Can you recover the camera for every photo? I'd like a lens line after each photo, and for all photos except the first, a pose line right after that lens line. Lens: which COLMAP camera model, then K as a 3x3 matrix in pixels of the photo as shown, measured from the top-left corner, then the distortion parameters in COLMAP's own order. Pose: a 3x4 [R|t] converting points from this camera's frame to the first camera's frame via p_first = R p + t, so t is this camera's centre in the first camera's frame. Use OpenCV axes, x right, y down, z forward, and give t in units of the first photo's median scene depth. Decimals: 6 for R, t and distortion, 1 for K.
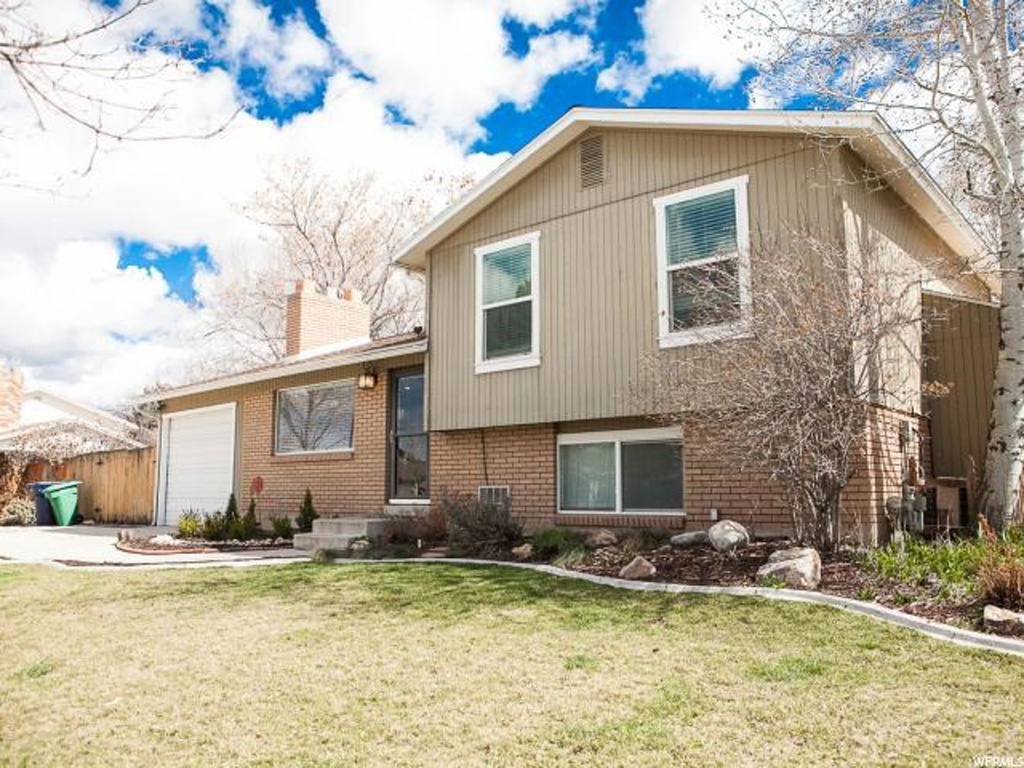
lens RADIAL K [[786.6, 0, 515.4], [0, 786.6, 384.0], [0, 0, 1]] dist [-0.040677, 0.011692]
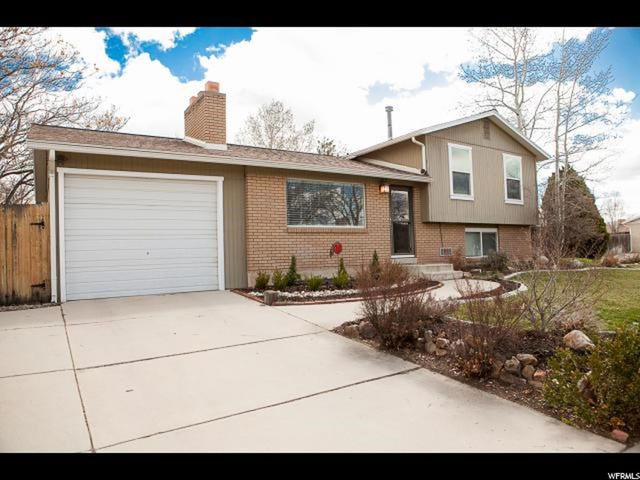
lens RADIAL K [[491.6, 0, 322.1], [0, 491.6, 240.0], [0, 0, 1]] dist [-0.040677, 0.011692]
pose [[0.183853, 0.036400, 0.982280, -1.559899], [-0.094170, 0.995370, -0.019260, 0.174079], [-0.978432, -0.088960, 0.186430, 1.122554]]
